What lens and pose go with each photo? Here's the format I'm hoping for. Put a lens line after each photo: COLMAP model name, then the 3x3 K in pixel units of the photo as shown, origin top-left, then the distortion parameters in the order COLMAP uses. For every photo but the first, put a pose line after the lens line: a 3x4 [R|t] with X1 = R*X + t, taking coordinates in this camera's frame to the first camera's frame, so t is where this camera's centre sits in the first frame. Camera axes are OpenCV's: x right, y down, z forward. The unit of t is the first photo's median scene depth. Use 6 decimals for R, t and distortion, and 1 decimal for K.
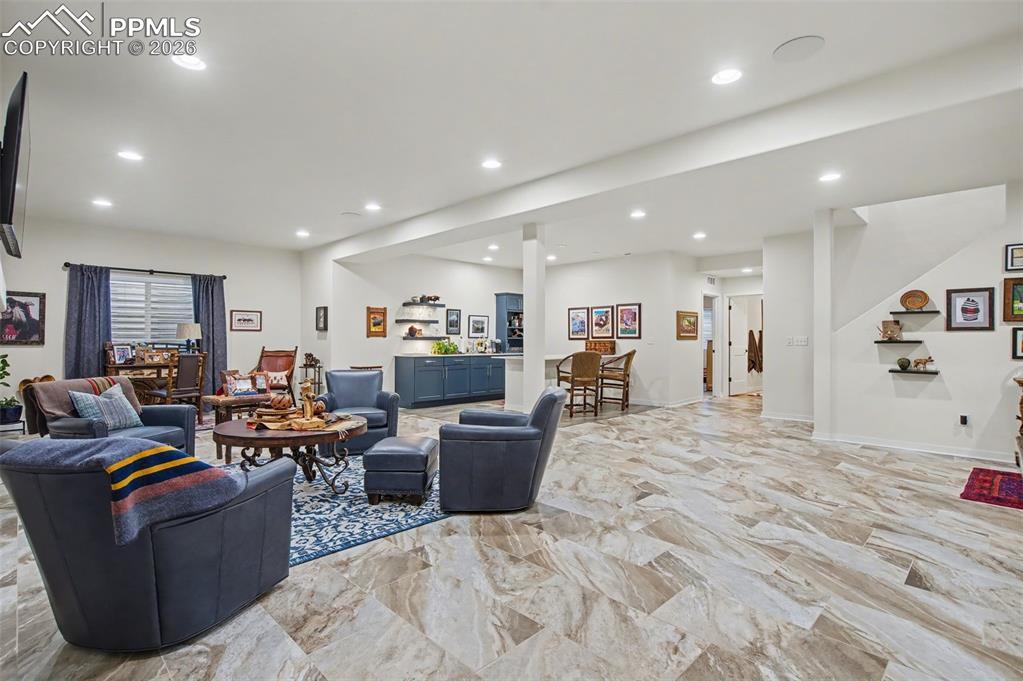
lens RADIAL K [[484.0, 0, 511.5], [0, 484.0, 337.8], [0, 0, 1]] dist [-0.000674, -0.000071]
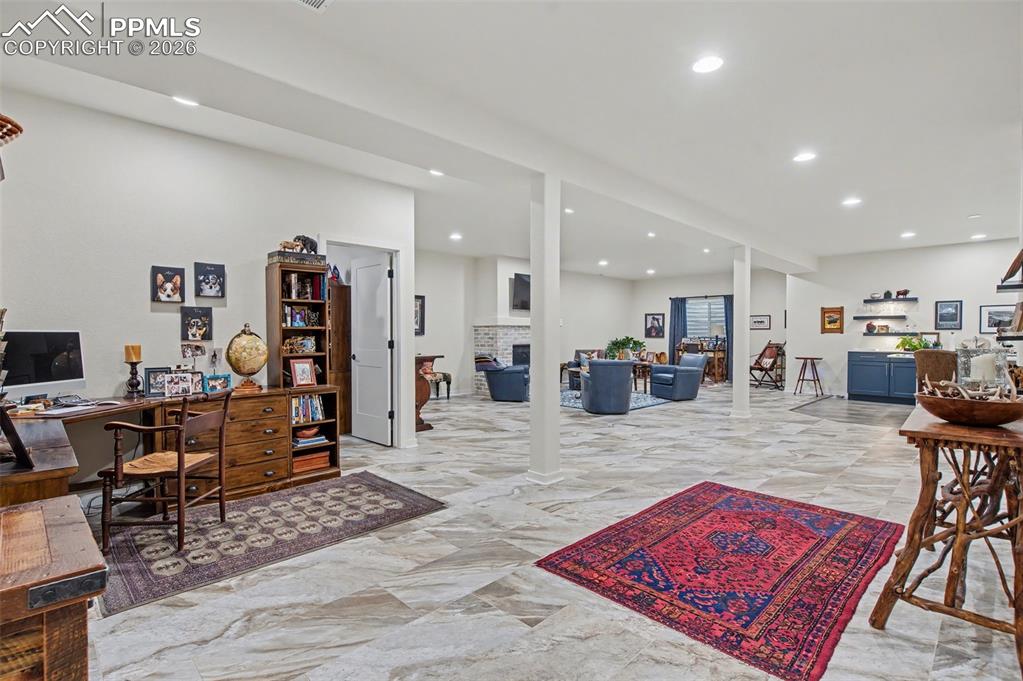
lens RADIAL K [[484.0, 0, 511.5], [0, 484.0, 339.5], [0, 0, 1]] dist [-0.000674, -0.000071]
pose [[0.002575, 0.008435, -0.999961, 0.849458], [0.000605, 0.999964, 0.008437, 0.003058], [0.999997, -0.000626, 0.002570, 0.241492]]
